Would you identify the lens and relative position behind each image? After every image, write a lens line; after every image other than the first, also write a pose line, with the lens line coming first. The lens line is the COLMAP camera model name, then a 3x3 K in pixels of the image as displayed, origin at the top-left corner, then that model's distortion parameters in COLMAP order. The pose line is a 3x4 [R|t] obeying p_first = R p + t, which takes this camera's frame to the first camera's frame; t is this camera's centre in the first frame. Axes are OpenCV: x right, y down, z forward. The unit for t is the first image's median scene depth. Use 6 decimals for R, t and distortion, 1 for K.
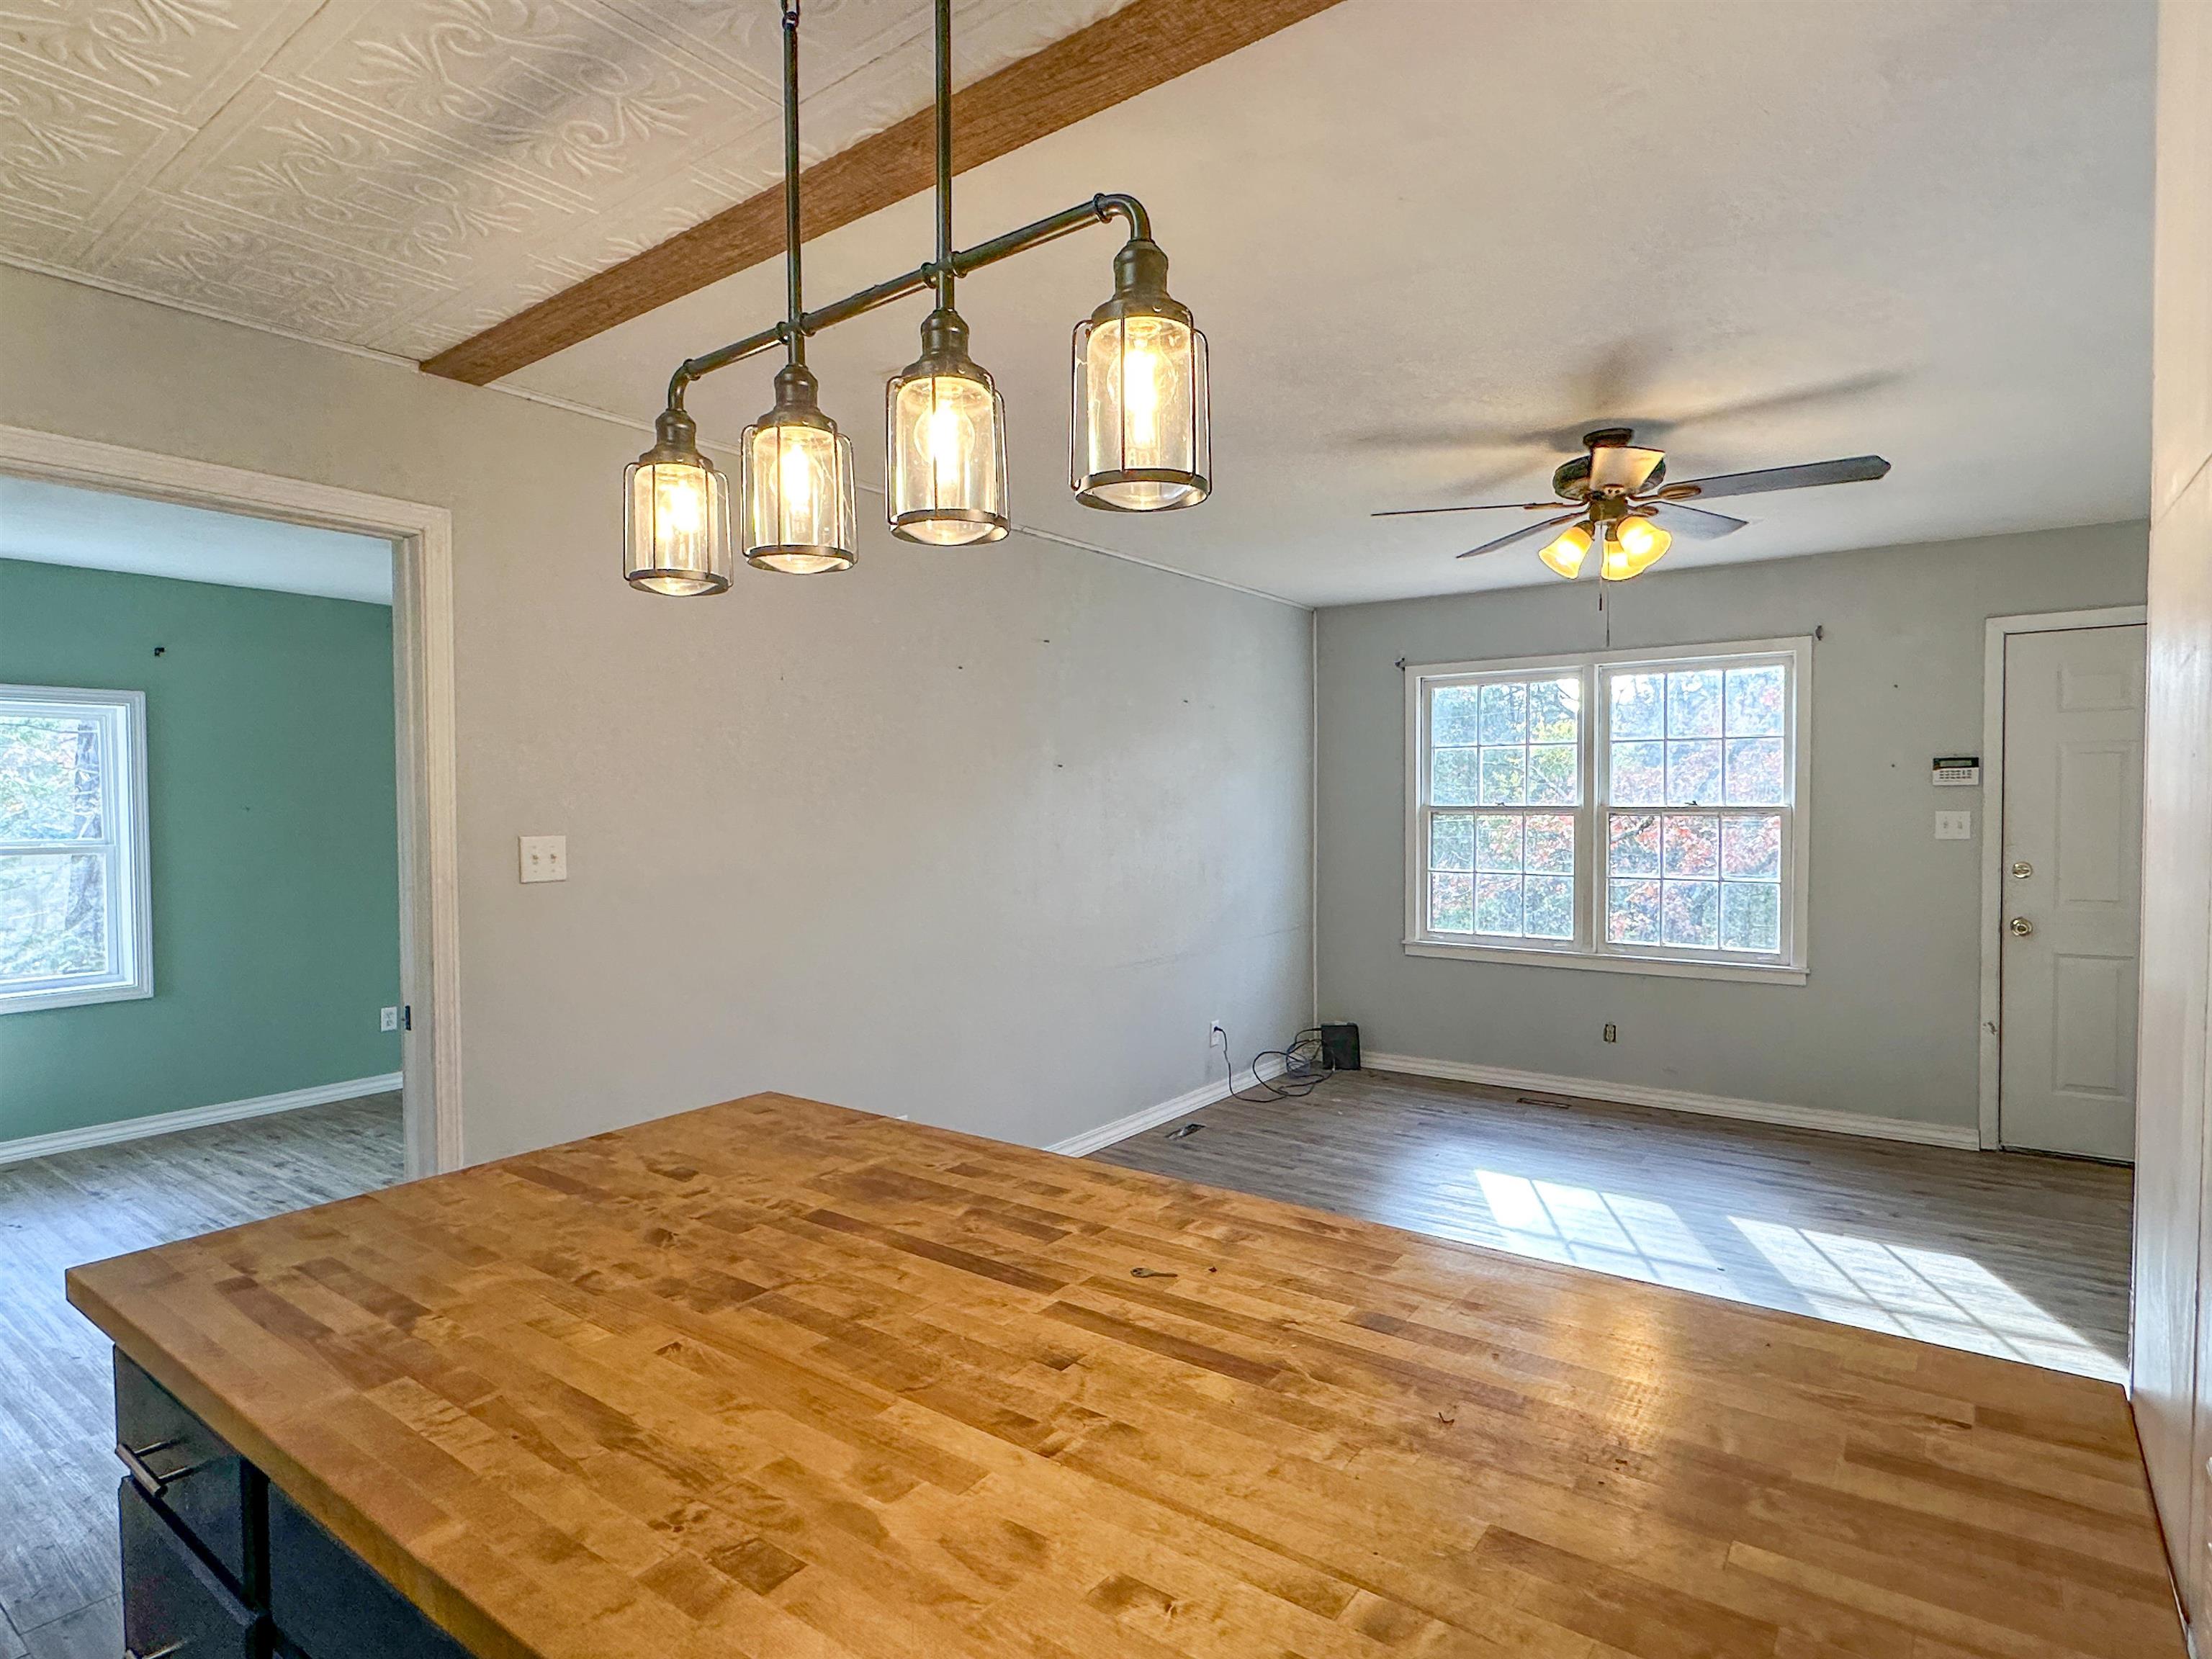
lens RADIAL K [[1177.4, 0, 1117.4], [0, 1177.4, 828.0], [0, 0, 1]] dist [-0.002275, 0.000576]
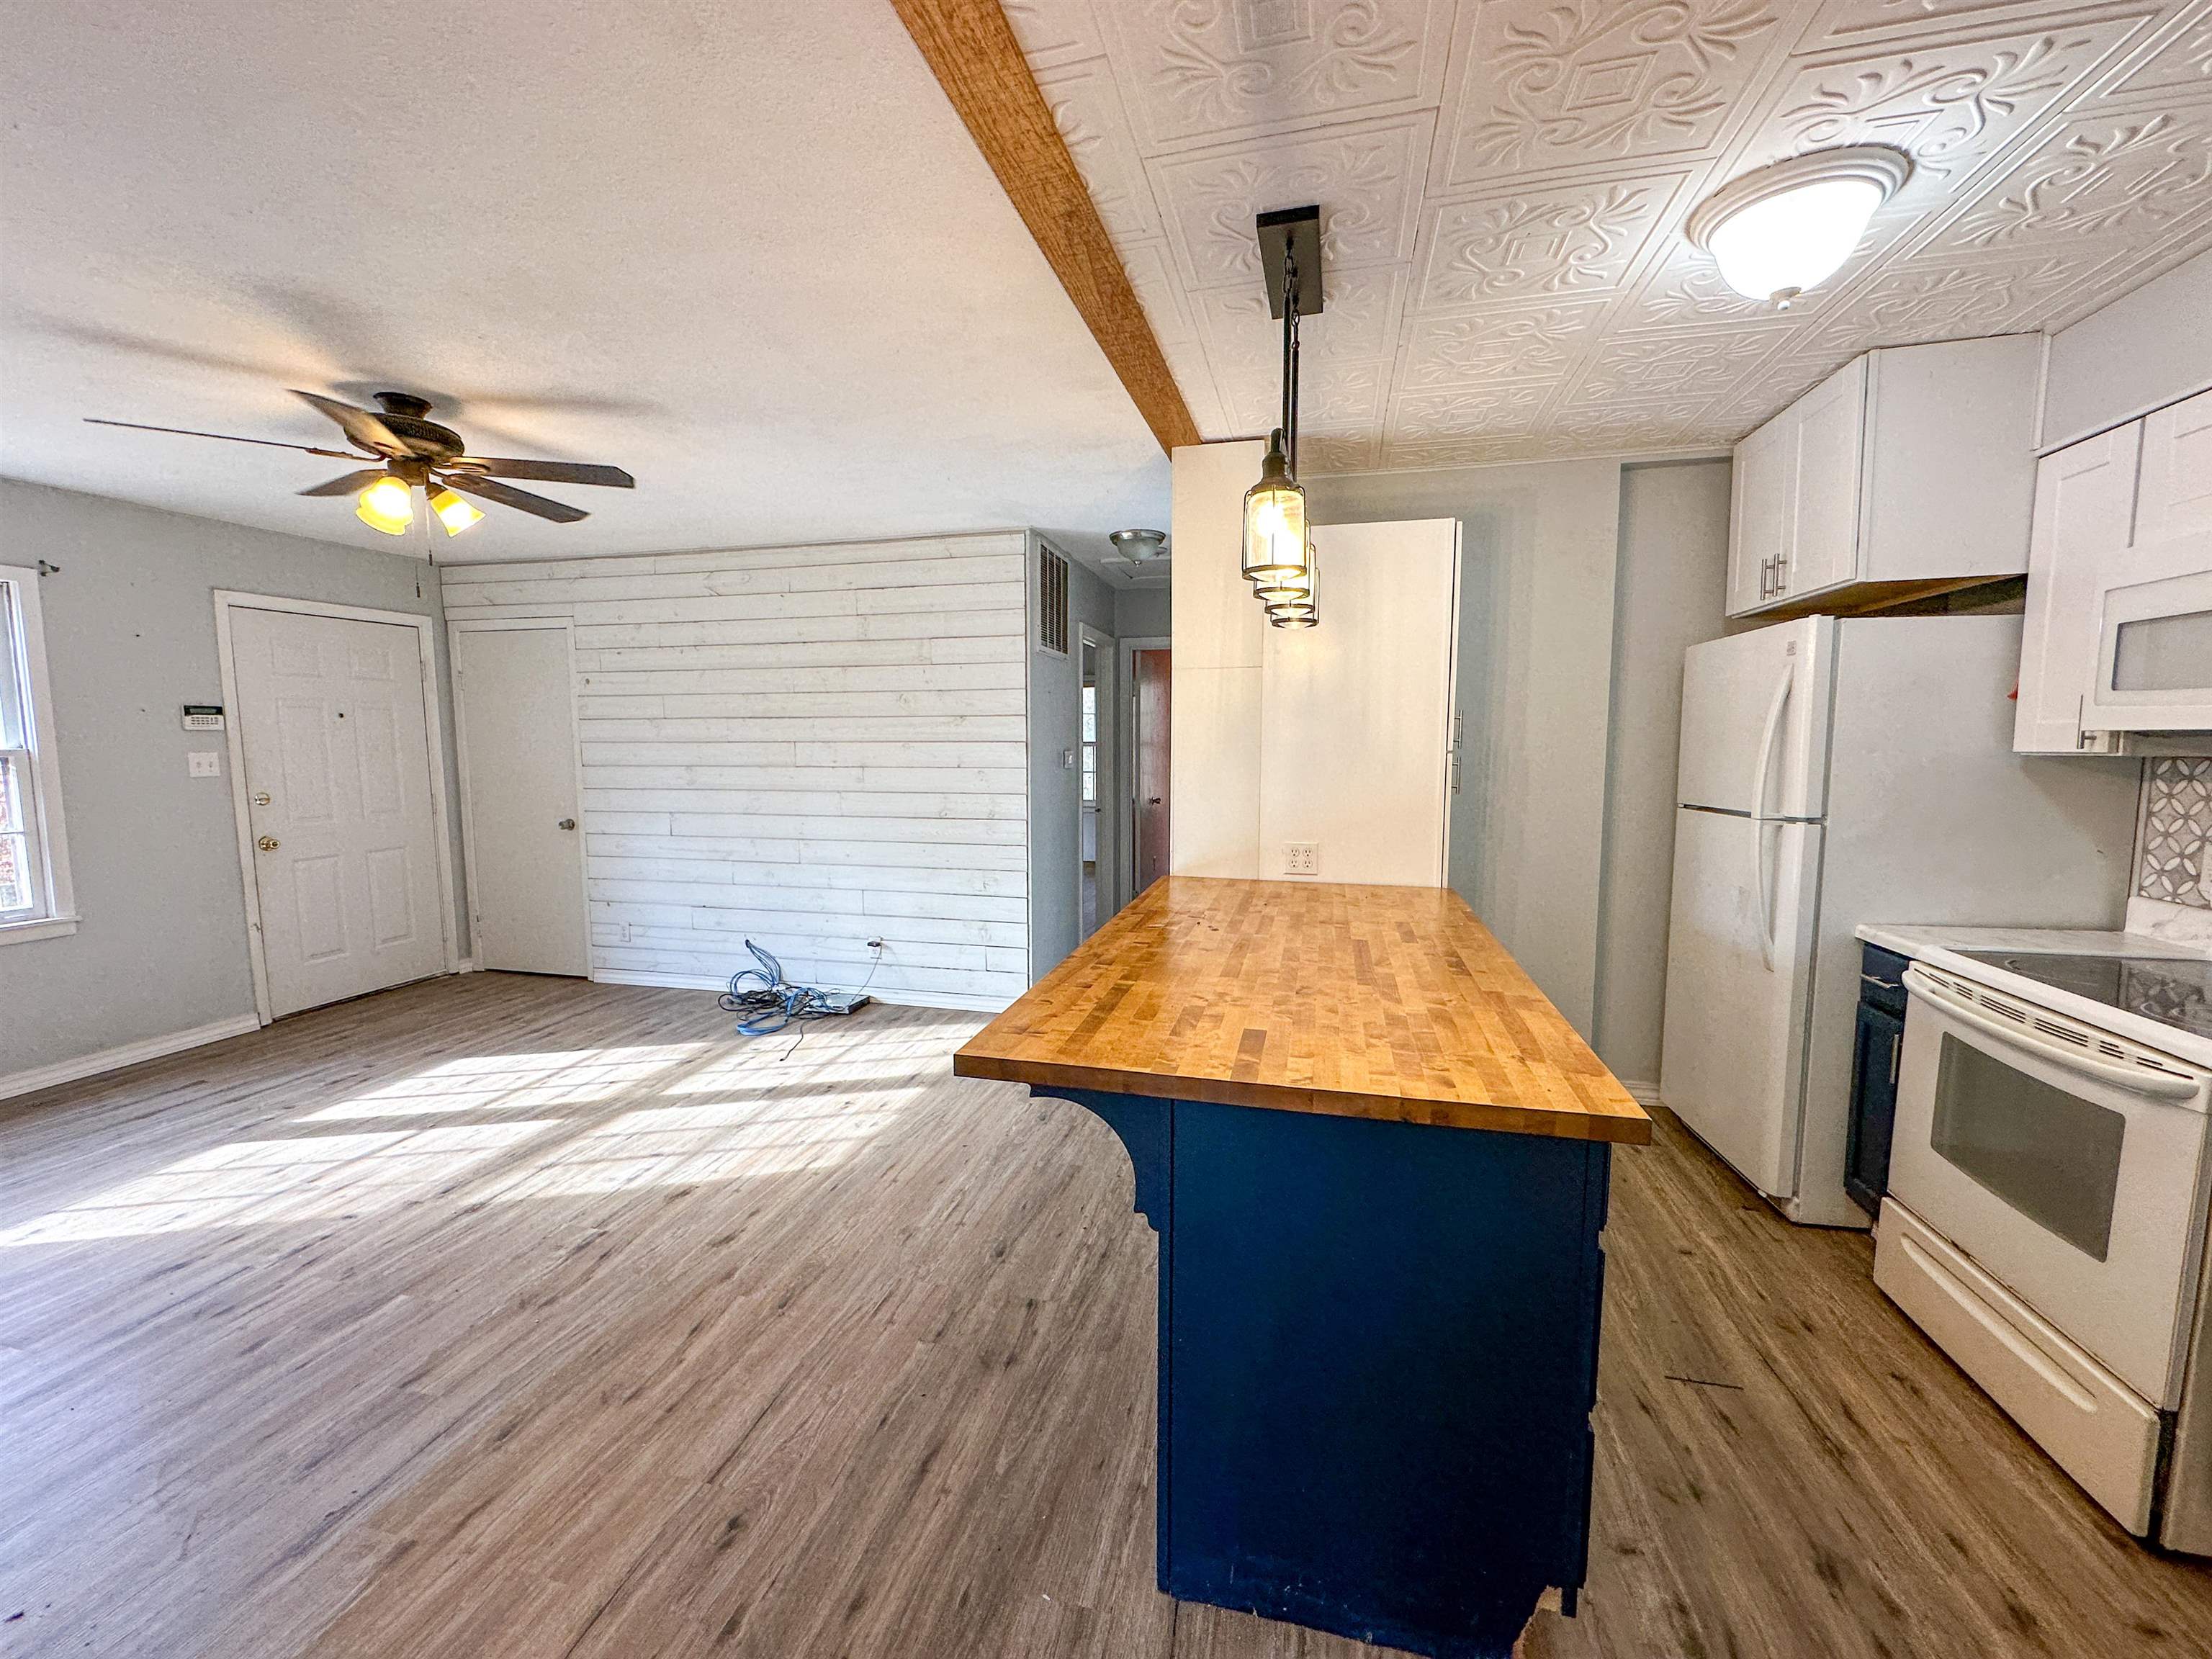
lens RADIAL K [[873.1, 0, 1086.1], [0, 873.1, 824.6], [0, 0, 1]] dist [0.000473, 0.000121]
pose [[-0.352676, -0.083084, 0.932050, -0.516372], [0.029288, 0.994582, 0.099740, -0.005080], [-0.935287, 0.062474, -0.348332, 0.630385]]
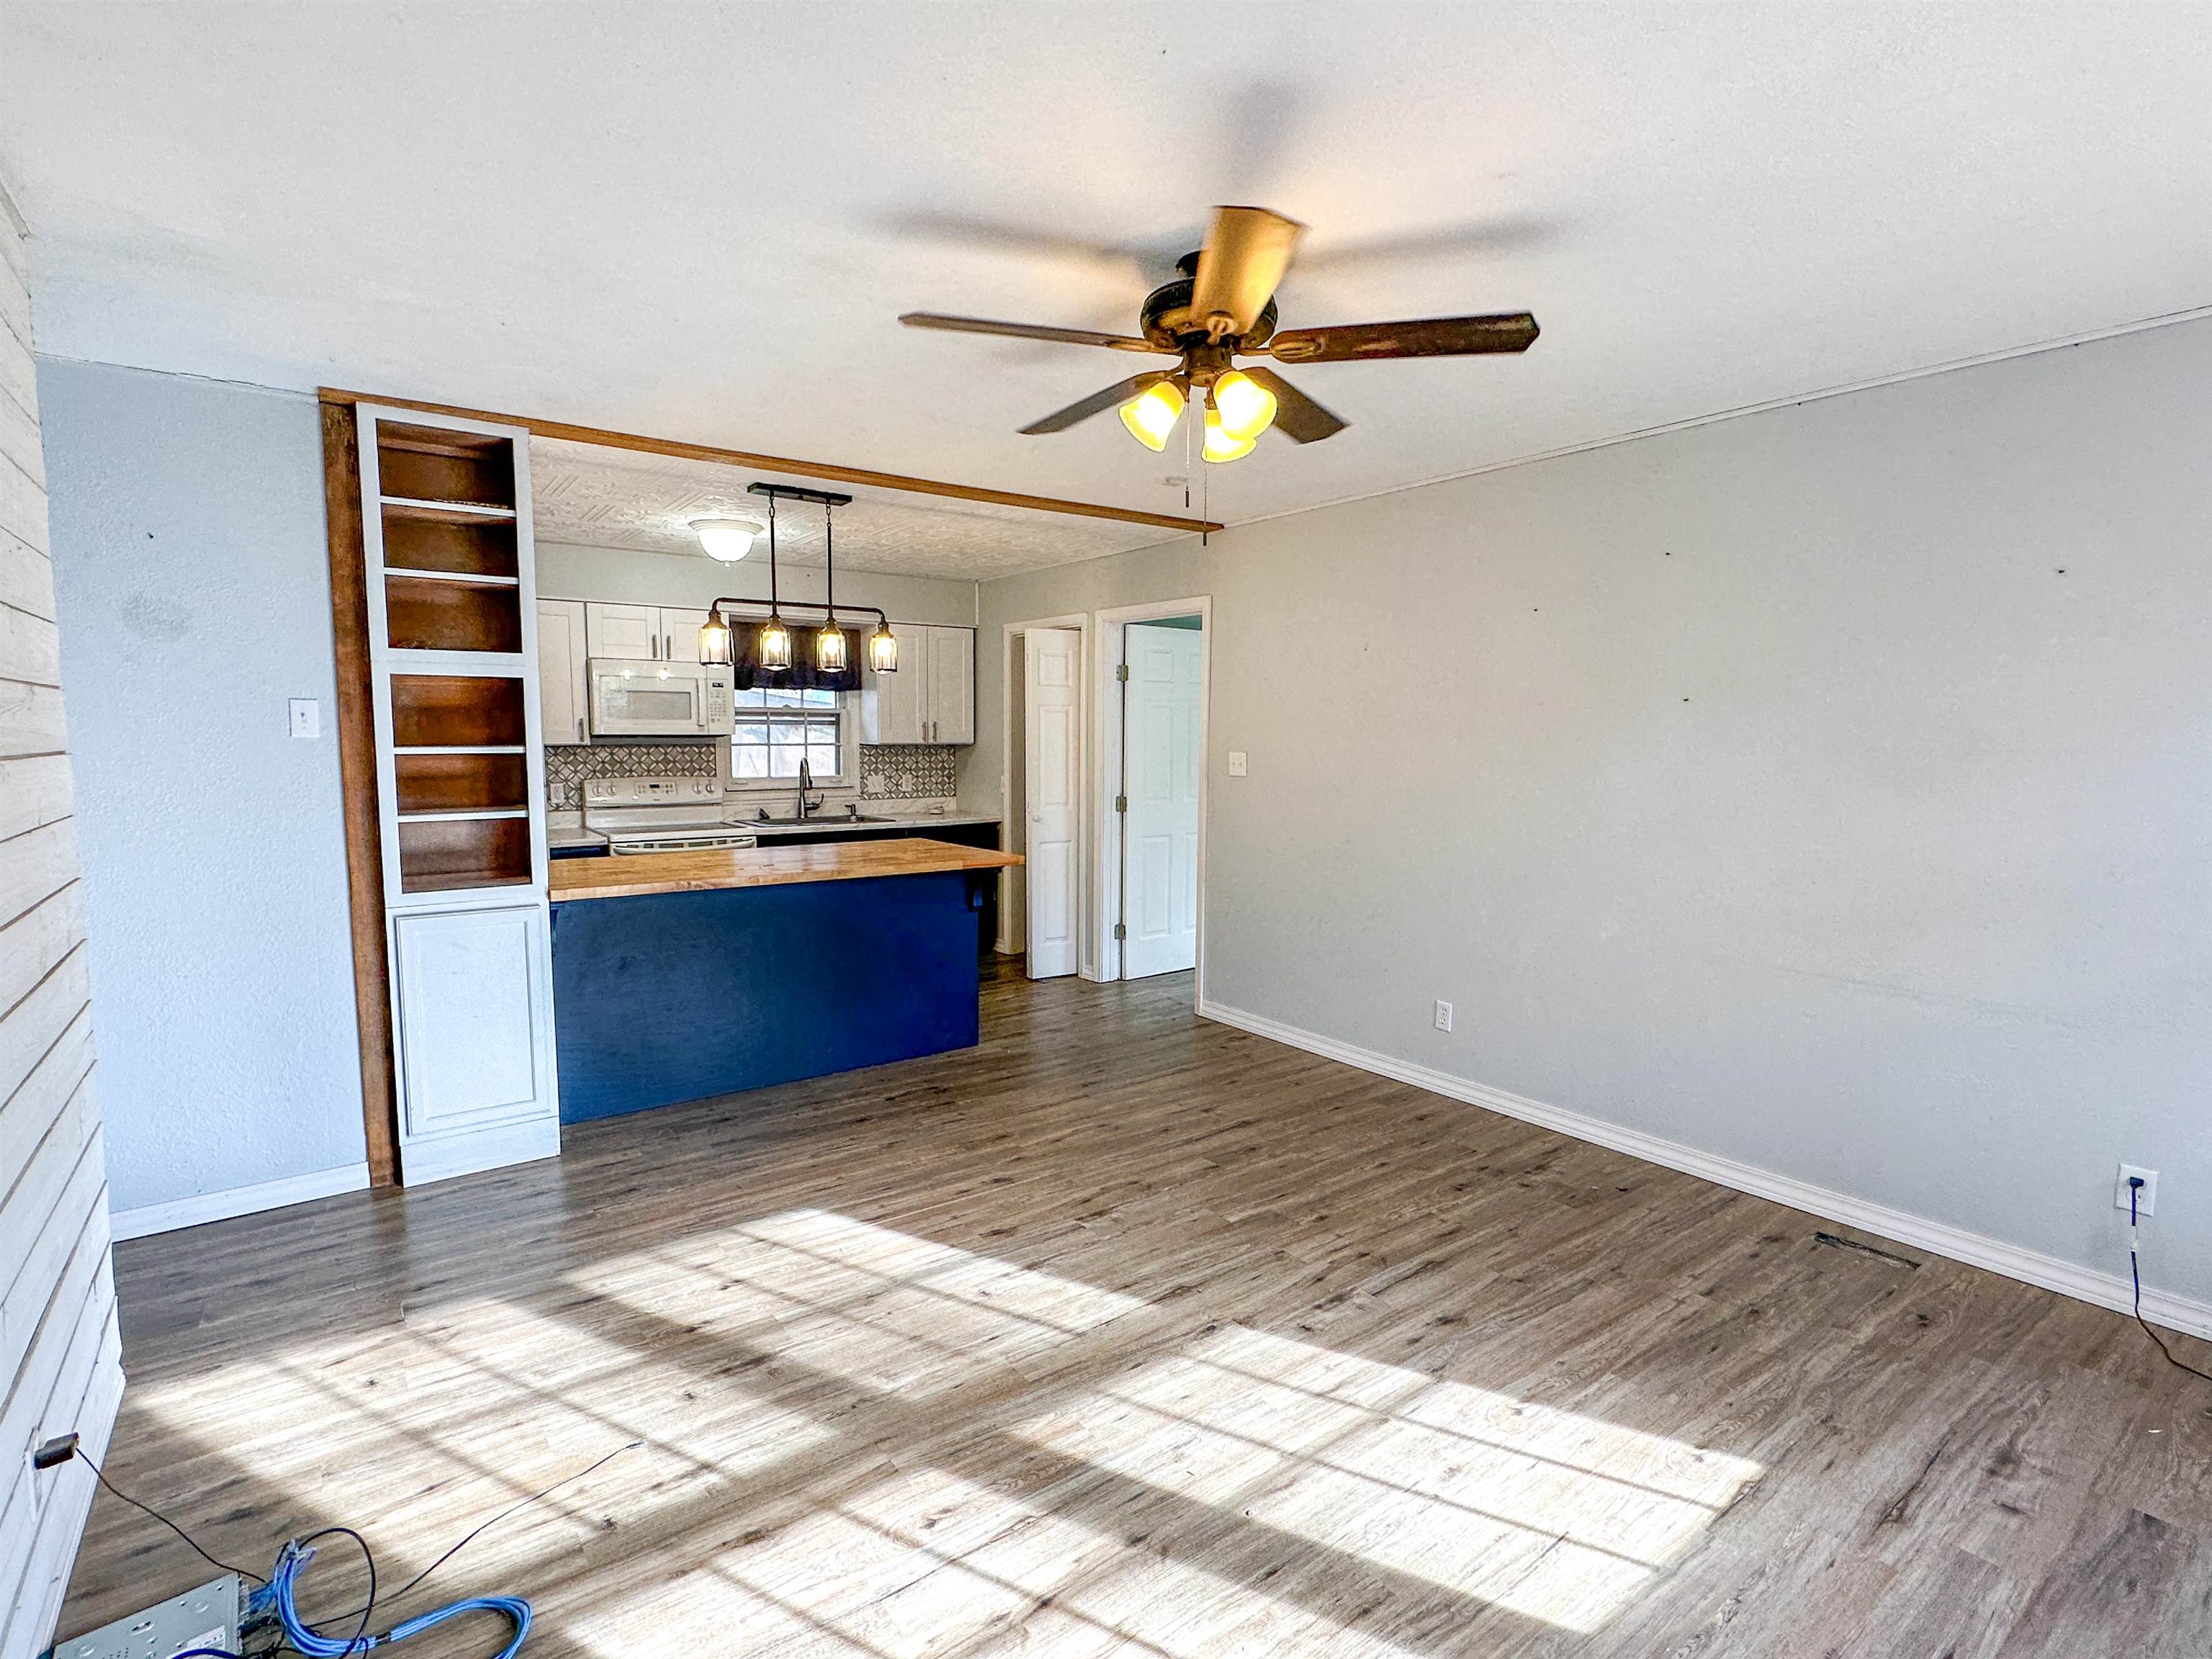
lens RADIAL K [[1089.0, 0, 1106.9], [0, 1089.0, 835.4], [0, 0, 1]] dist [-0.001504, -0.000174]
pose [[-0.305261, 0.096496, -0.947367, 0.989796], [-0.027020, 0.993574, 0.109909, -0.037446], [0.951885, 0.059149, -0.300692, 1.024650]]
